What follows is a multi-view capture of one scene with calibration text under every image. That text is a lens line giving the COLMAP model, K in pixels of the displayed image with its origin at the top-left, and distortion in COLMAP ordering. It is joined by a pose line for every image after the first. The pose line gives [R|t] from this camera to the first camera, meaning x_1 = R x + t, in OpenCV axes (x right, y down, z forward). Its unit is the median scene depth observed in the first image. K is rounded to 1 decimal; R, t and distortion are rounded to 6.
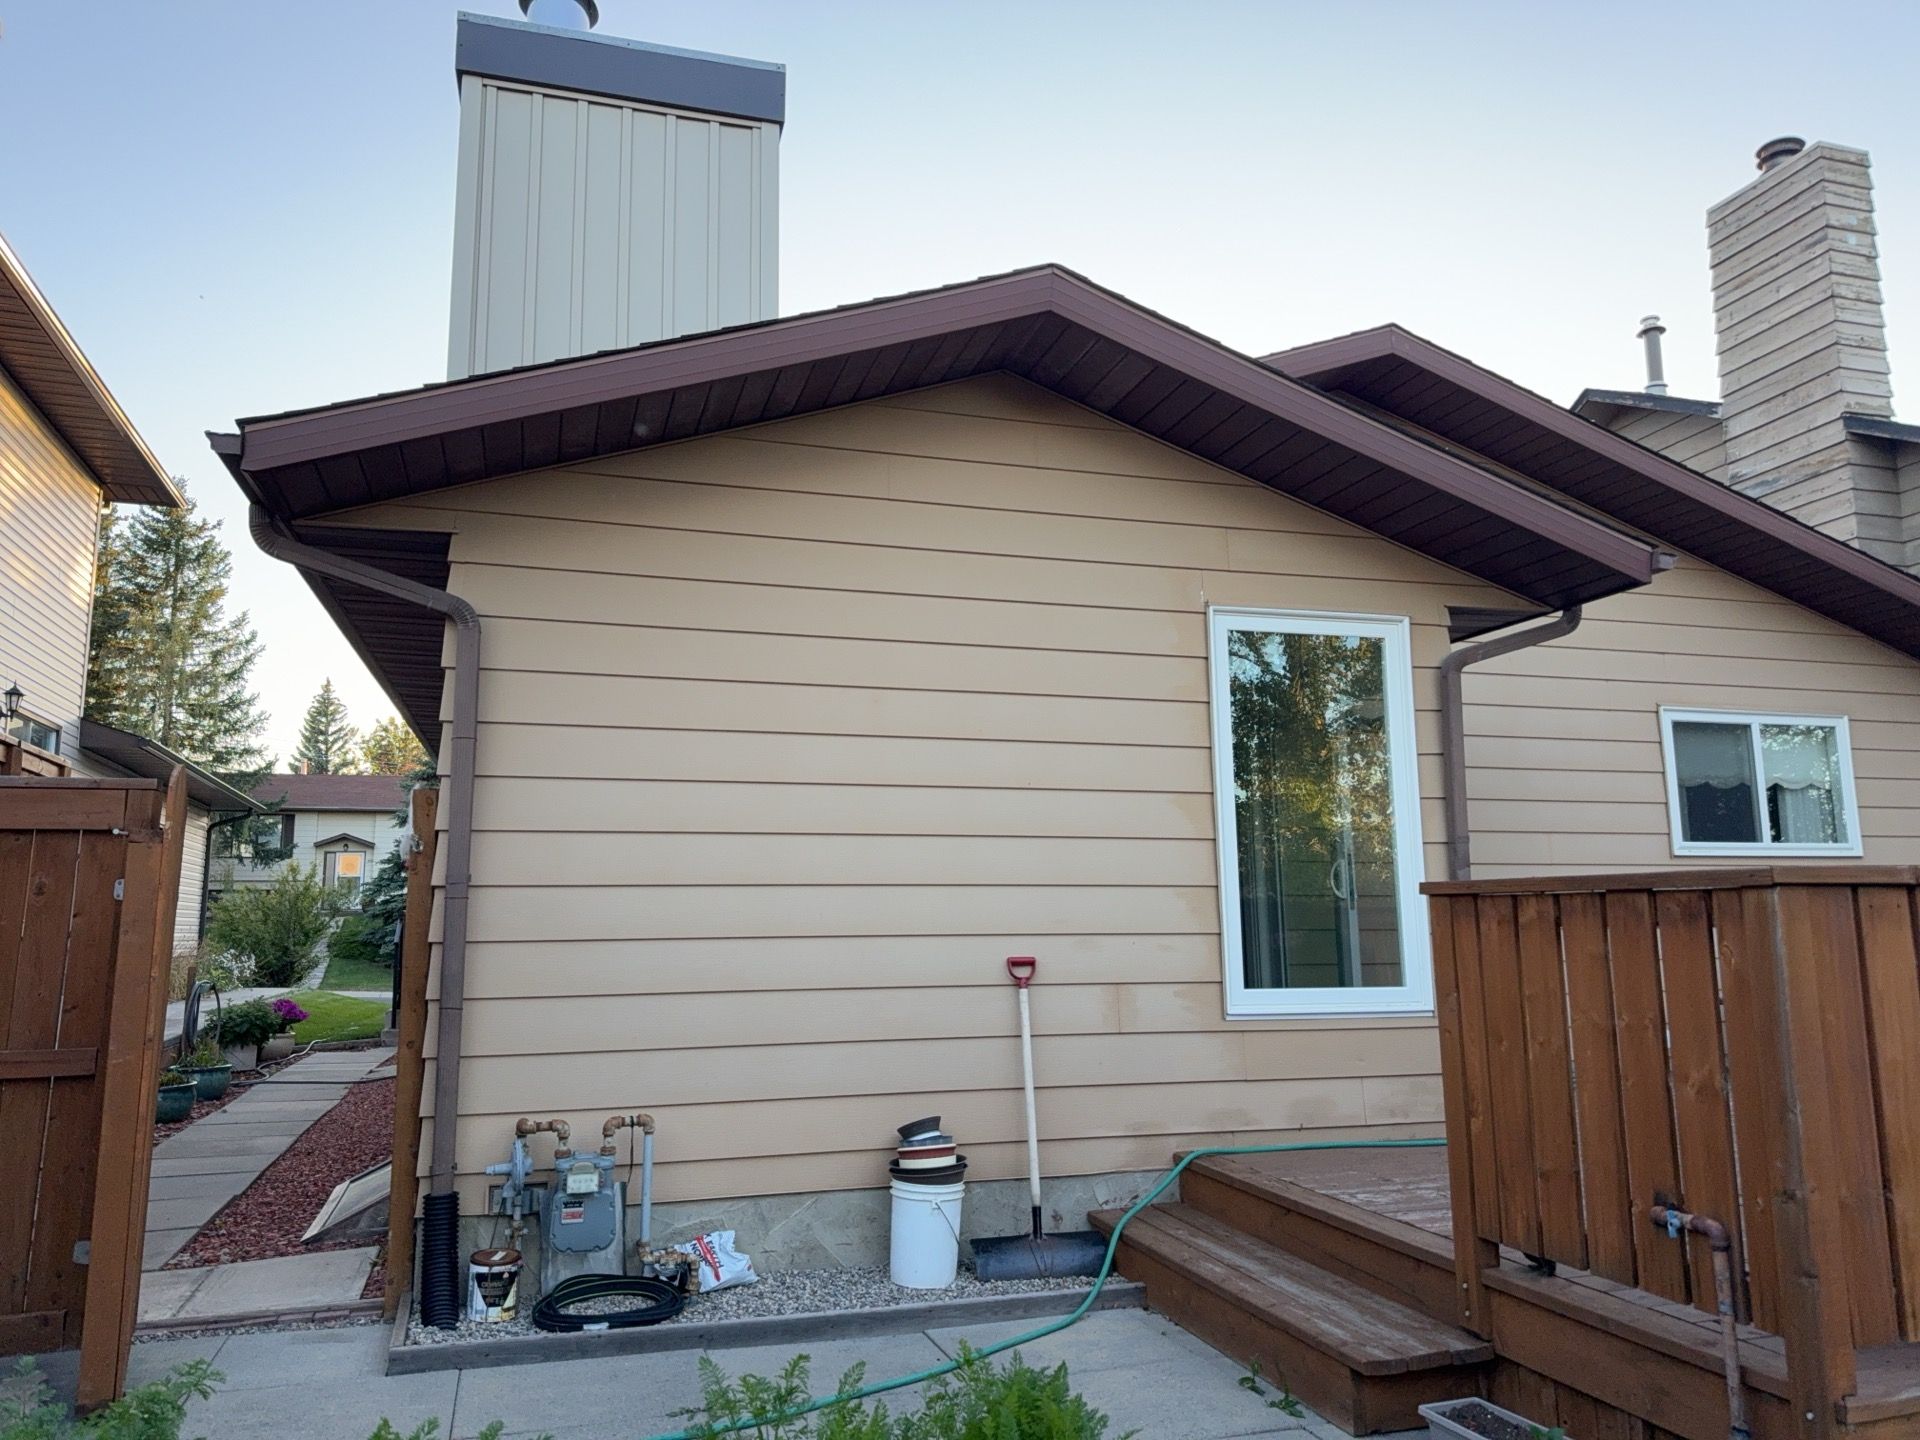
lens RADIAL K [[1349.1, 0, 950.7], [0, 1349.1, 719.9], [0, 0, 1]] dist [0.034980, -0.041280]
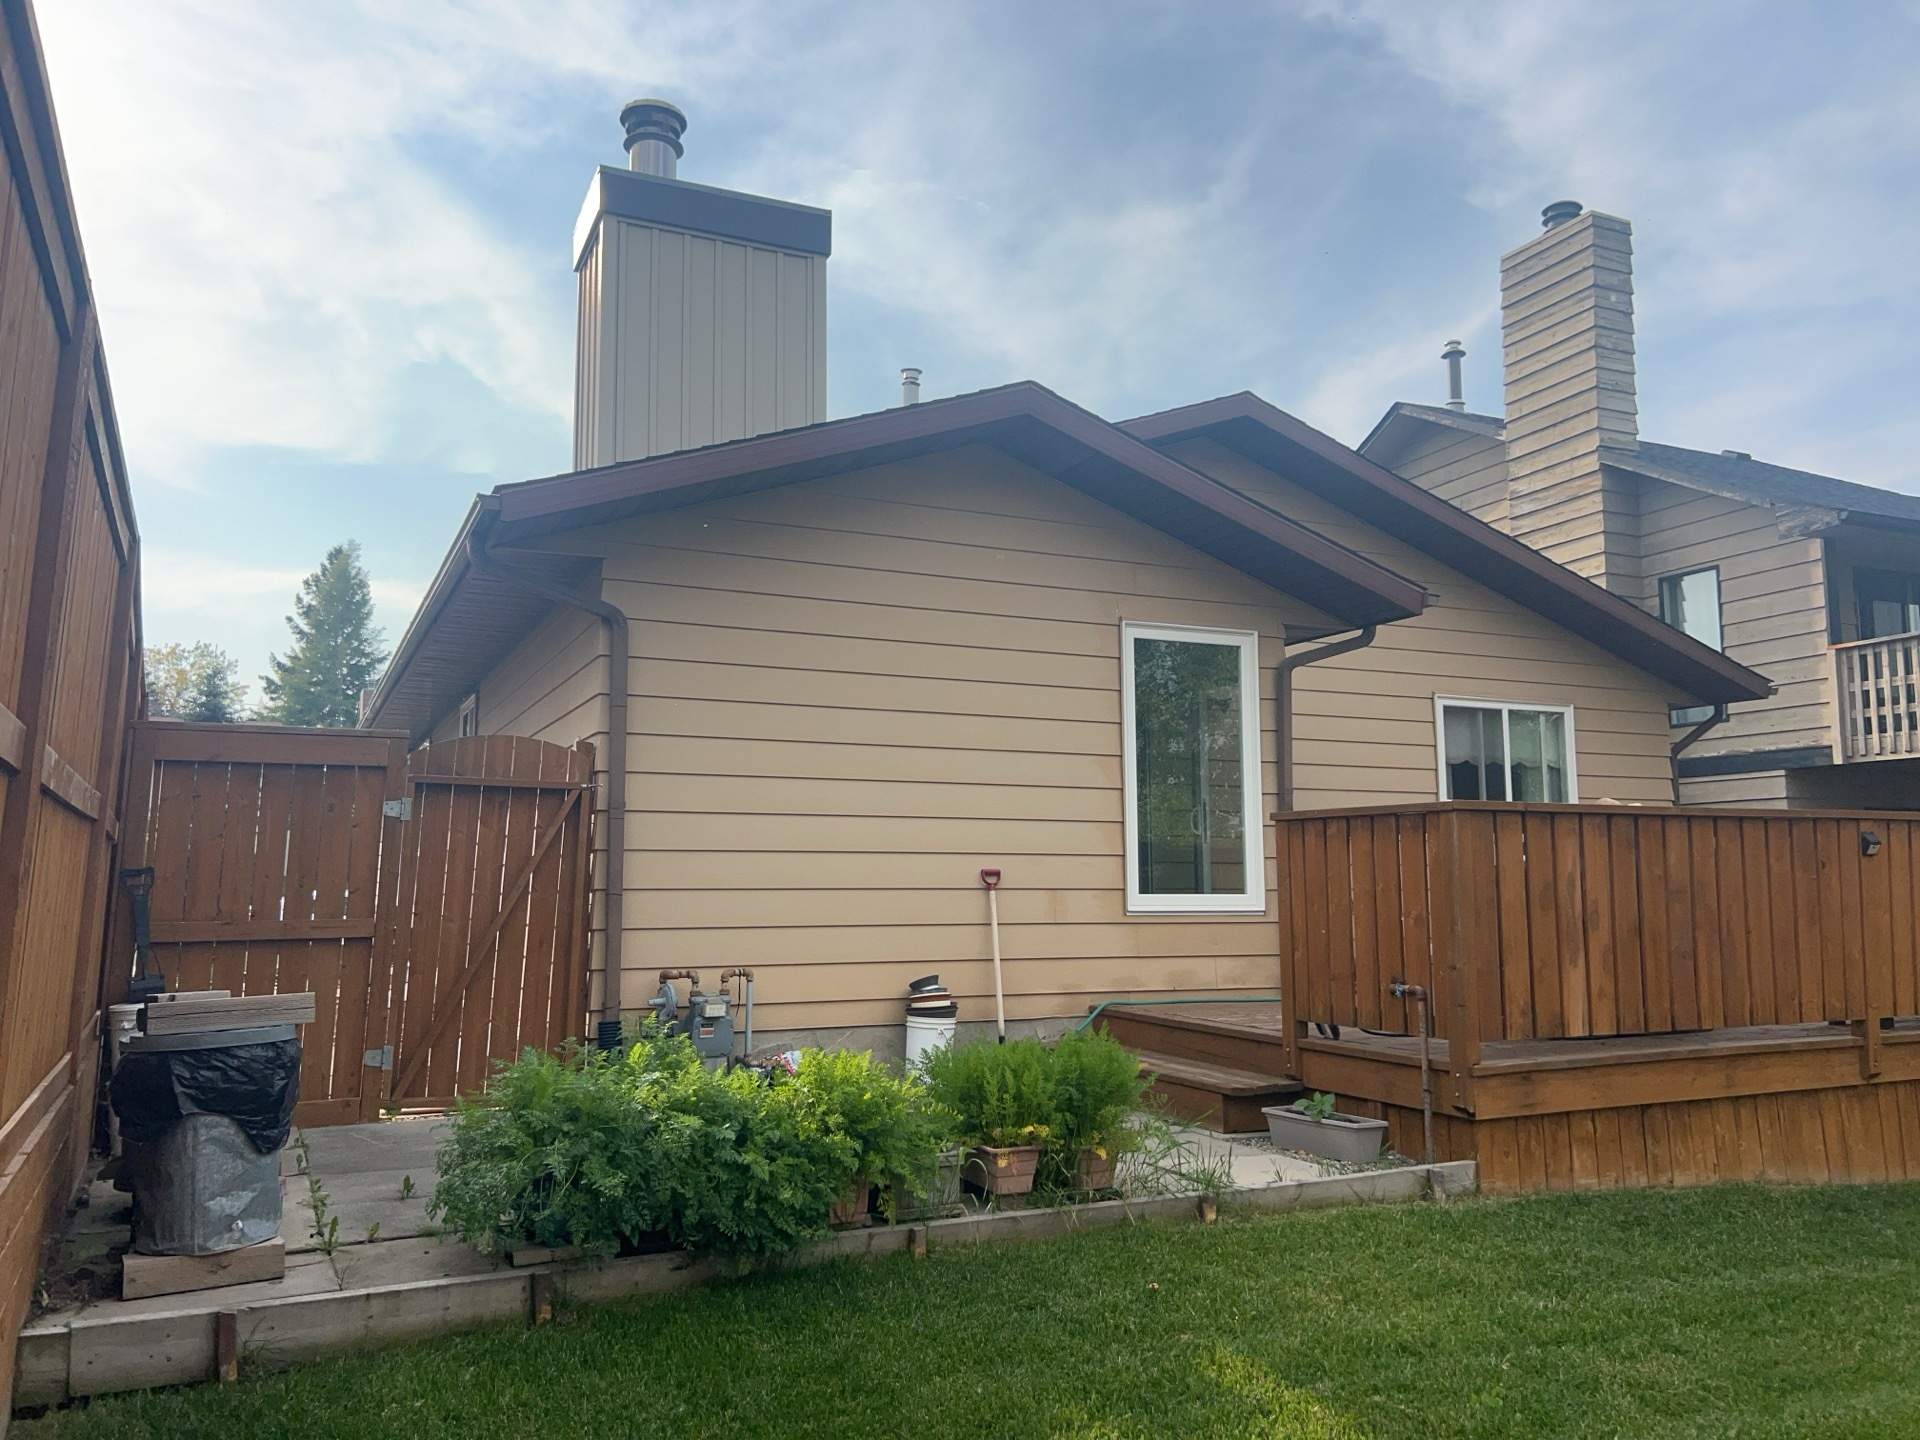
lens RADIAL K [[1383.4, 0, 960.0], [0, 1383.4, 720.0], [0, 0, 1]] dist [0.004913, -0.001538]
pose [[0.990417, 0.023831, 0.136040, -0.172158], [-0.028209, 0.999141, 0.030346, -0.021986], [-0.135200, -0.033893, 0.990238, -0.406525]]
